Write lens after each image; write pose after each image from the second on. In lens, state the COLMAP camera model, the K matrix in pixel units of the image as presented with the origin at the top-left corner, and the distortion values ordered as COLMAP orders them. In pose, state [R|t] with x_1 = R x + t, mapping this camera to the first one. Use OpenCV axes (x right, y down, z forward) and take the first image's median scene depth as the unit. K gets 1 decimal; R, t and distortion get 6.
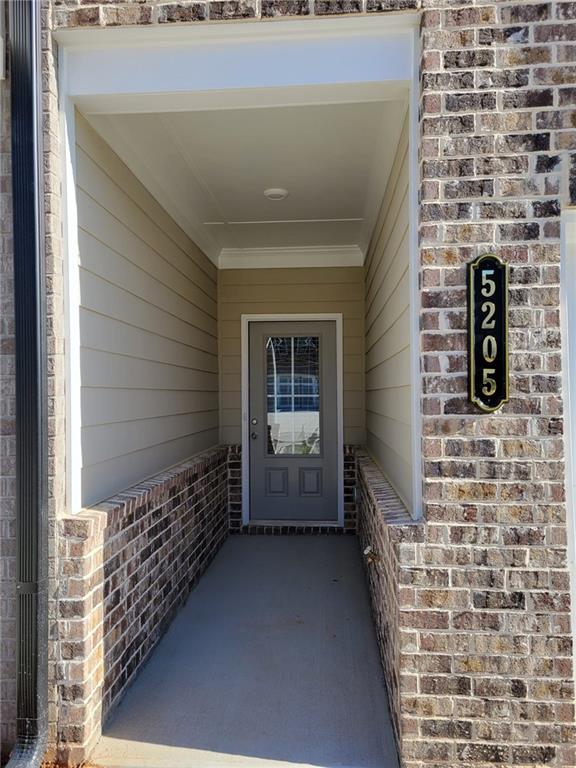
lens RADIAL K [[574.1, 0, 286.3], [0, 574.1, 388.4], [0, 0, 1]] dist [0.058946, -0.039983]
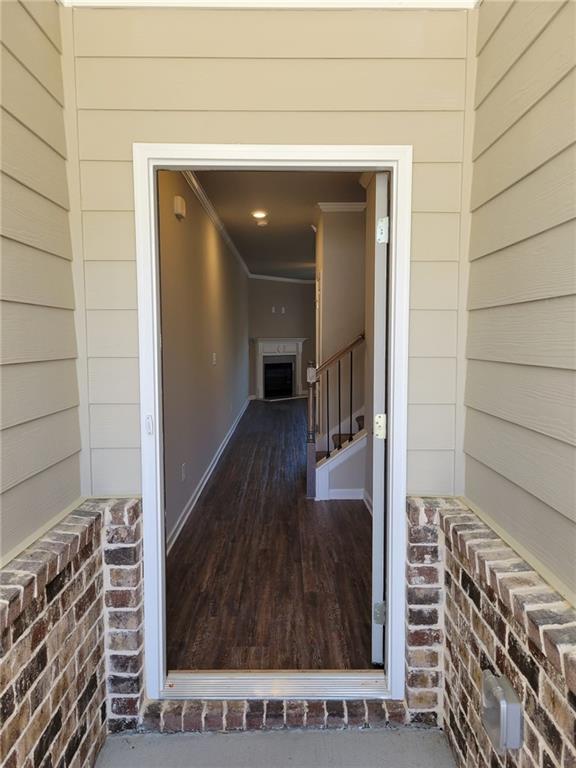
lens RADIAL K [[574.1, 0, 286.3], [0, 574.1, 388.4], [0, 0, 1]] dist [0.058946, -0.039983]
pose [[0.997555, -0.001580, 0.069872, -0.021724], [-0.004962, 0.995621, 0.093350, -0.027590], [-0.069713, -0.093468, 0.993179, 1.549070]]
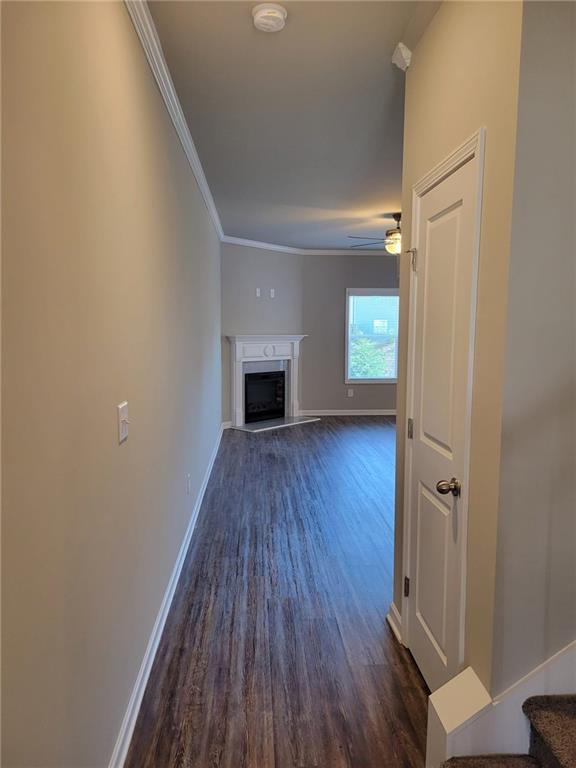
lens RADIAL K [[574.1, 0, 286.3], [0, 574.1, 388.4], [0, 0, 1]] dist [0.058946, -0.039983]
pose [[0.991807, -0.001178, 0.127744, -0.028439], [-0.013136, 0.993717, 0.111148, -0.035642], [-0.127072, -0.111915, 0.985560, 1.948096]]
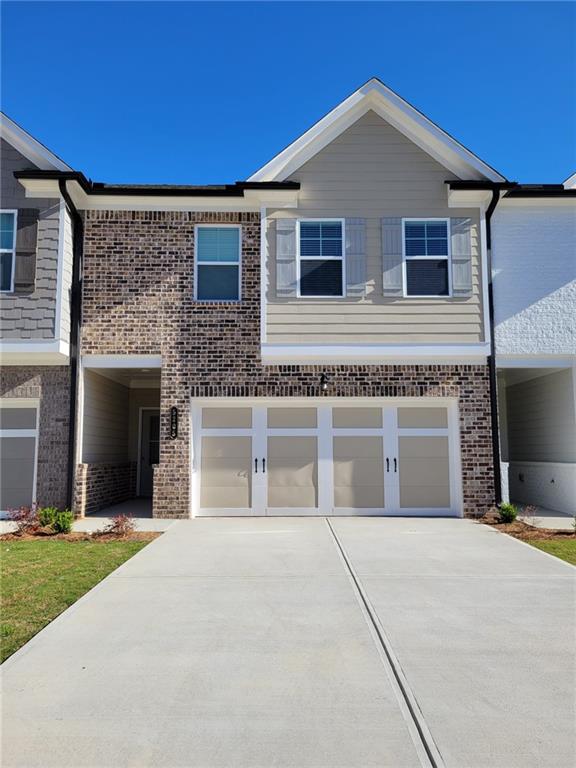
lens RADIAL K [[574.1, 0, 286.3], [0, 574.1, 388.4], [0, 0, 1]] dist [0.058946, -0.039983]
pose [[0.996694, 0.014570, 0.079929, 0.874923], [-0.006082, 0.994408, -0.105427, 0.114150], [-0.081018, 0.104592, 0.991210, -3.729661]]
